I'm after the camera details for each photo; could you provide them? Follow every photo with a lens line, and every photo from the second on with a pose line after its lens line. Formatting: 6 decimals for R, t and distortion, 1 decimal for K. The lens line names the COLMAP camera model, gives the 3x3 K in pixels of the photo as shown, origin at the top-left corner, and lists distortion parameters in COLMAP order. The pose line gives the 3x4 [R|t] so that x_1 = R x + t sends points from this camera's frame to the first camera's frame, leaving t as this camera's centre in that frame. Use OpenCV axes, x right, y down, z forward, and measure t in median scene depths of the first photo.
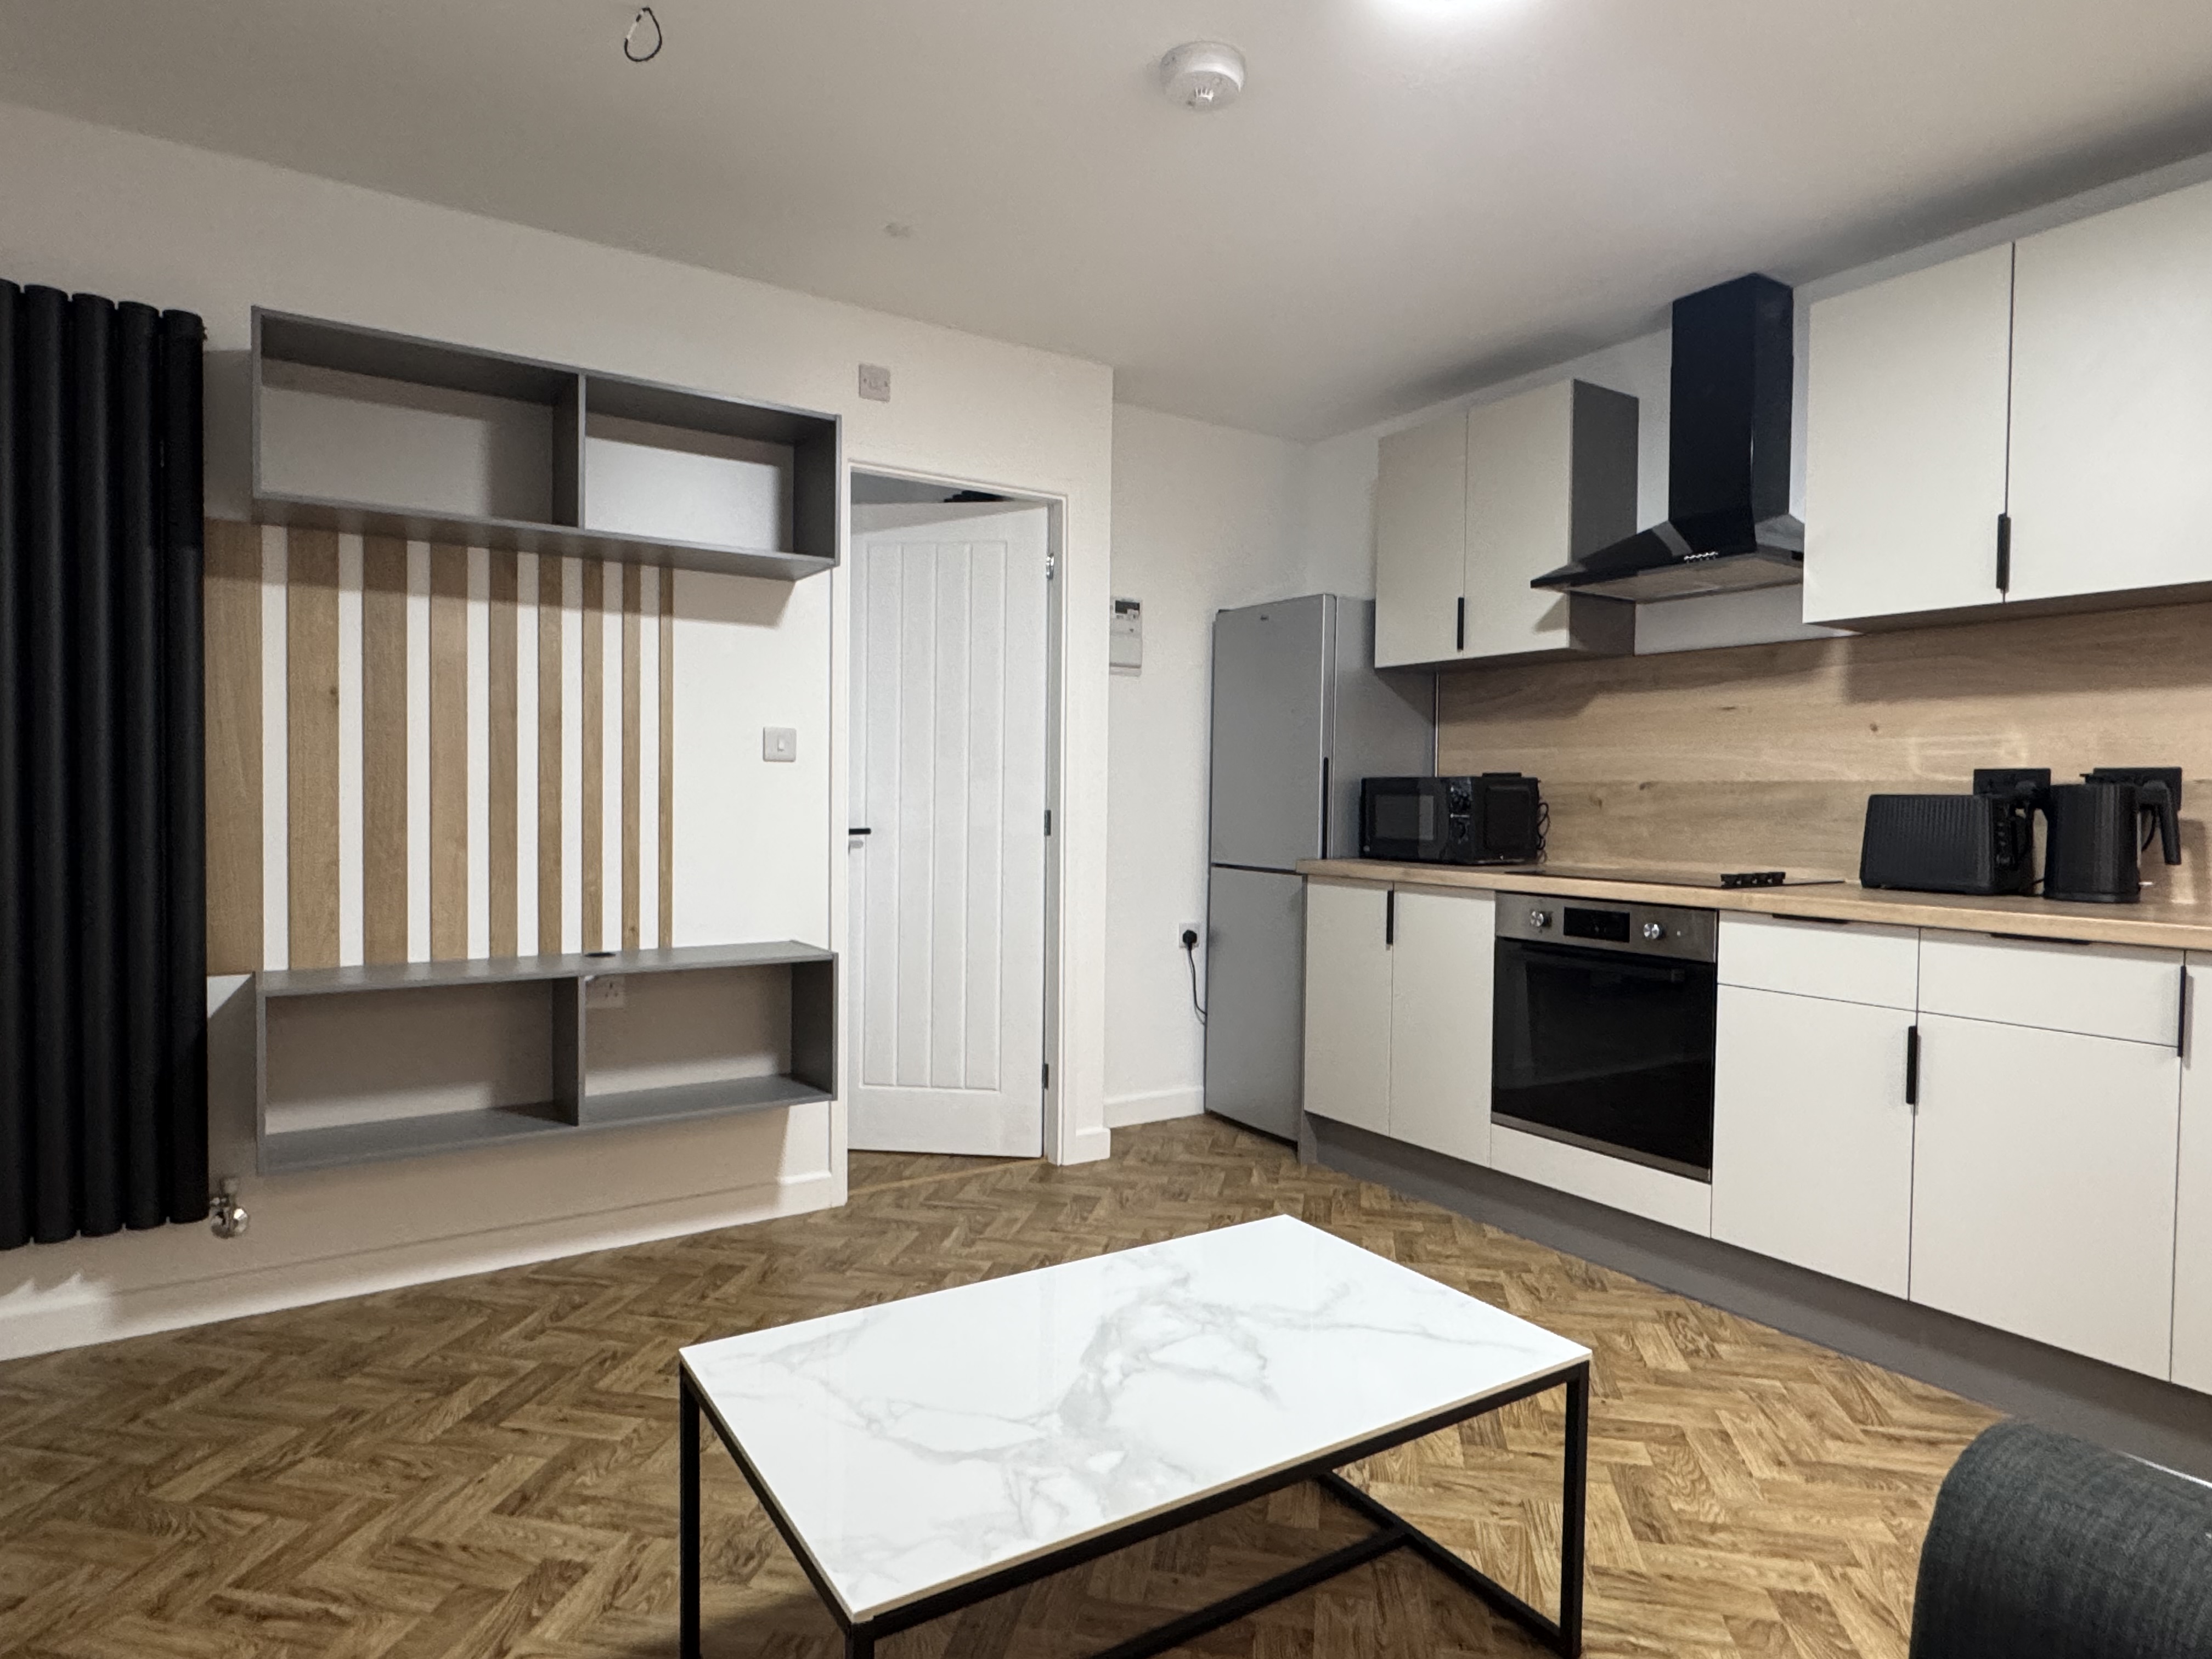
lens RADIAL K [[1267.3, 0, 1106.0], [0, 1267.3, 829.5], [0, 0, 1]] dist [-0.003833, -0.000793]
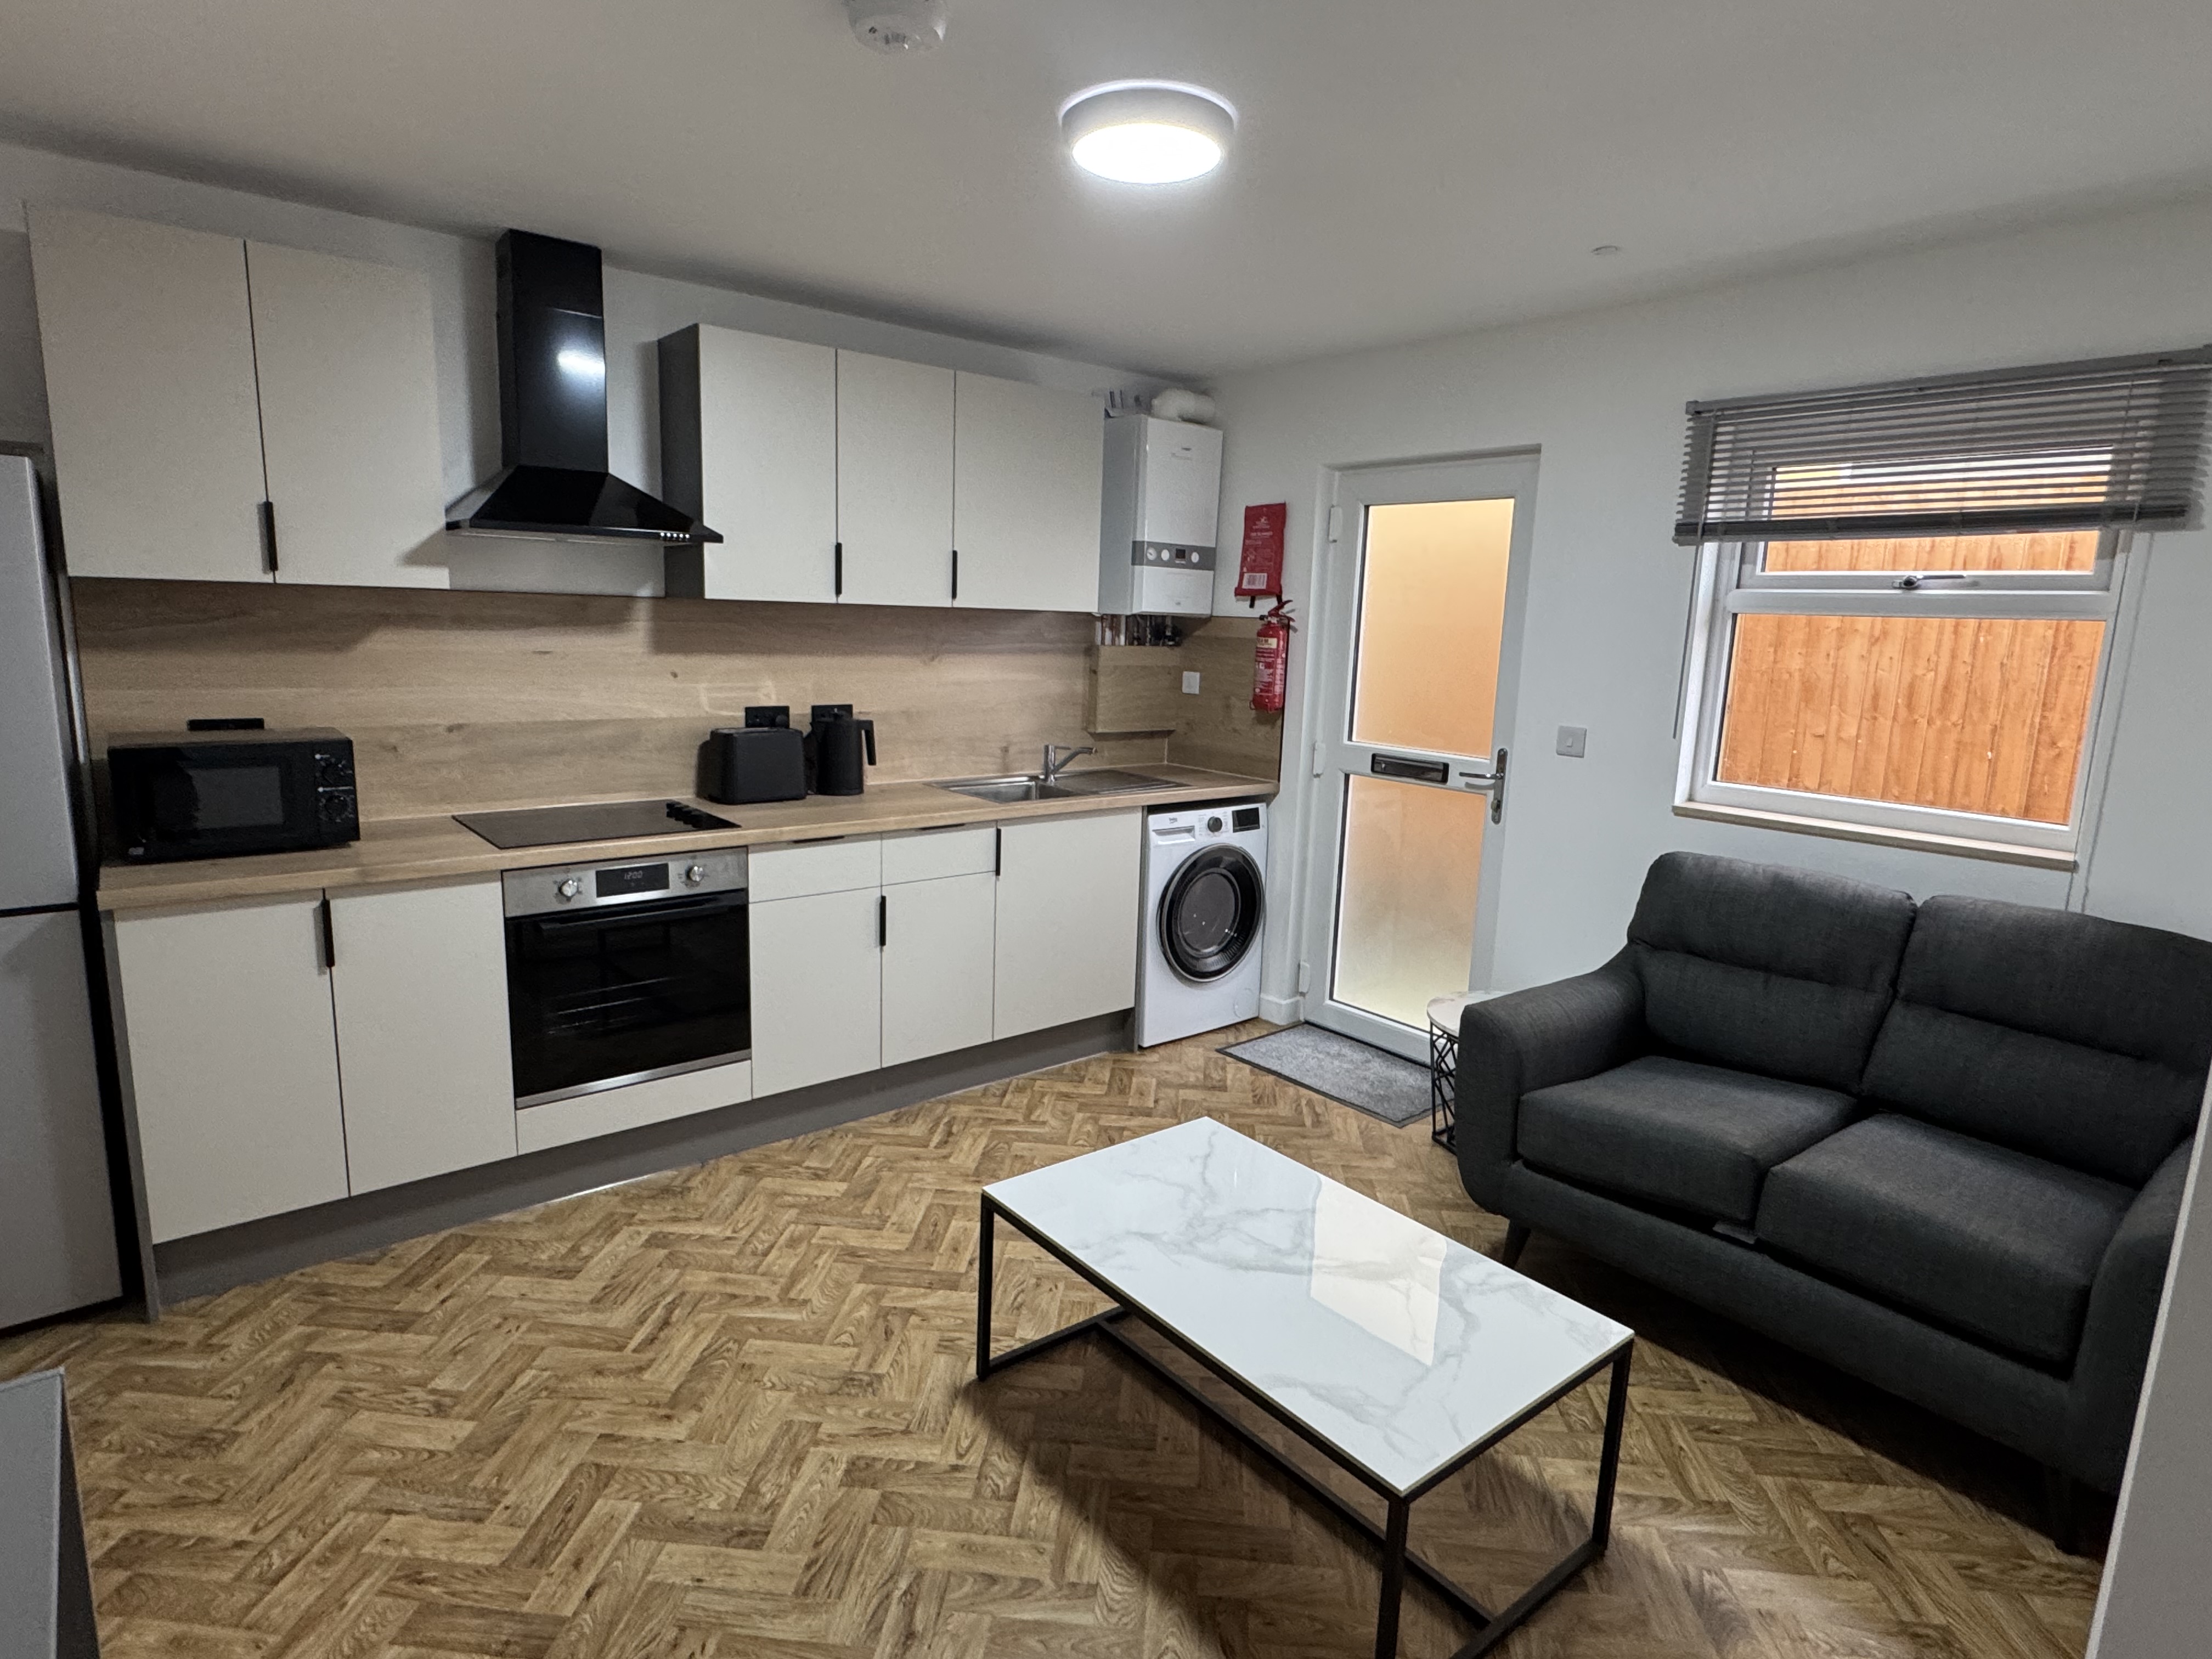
lens RADIAL K [[1166.0, 0, 1106.0], [0, 1166.0, 829.5], [0, 0, 1]] dist [0.002550, 0.000587]
pose [[-0.100908, -0.189413, 0.976699, -0.562165], [-0.004401, 0.981785, 0.189945, -0.143918], [-0.994886, 0.014868, -0.099904, 0.661257]]
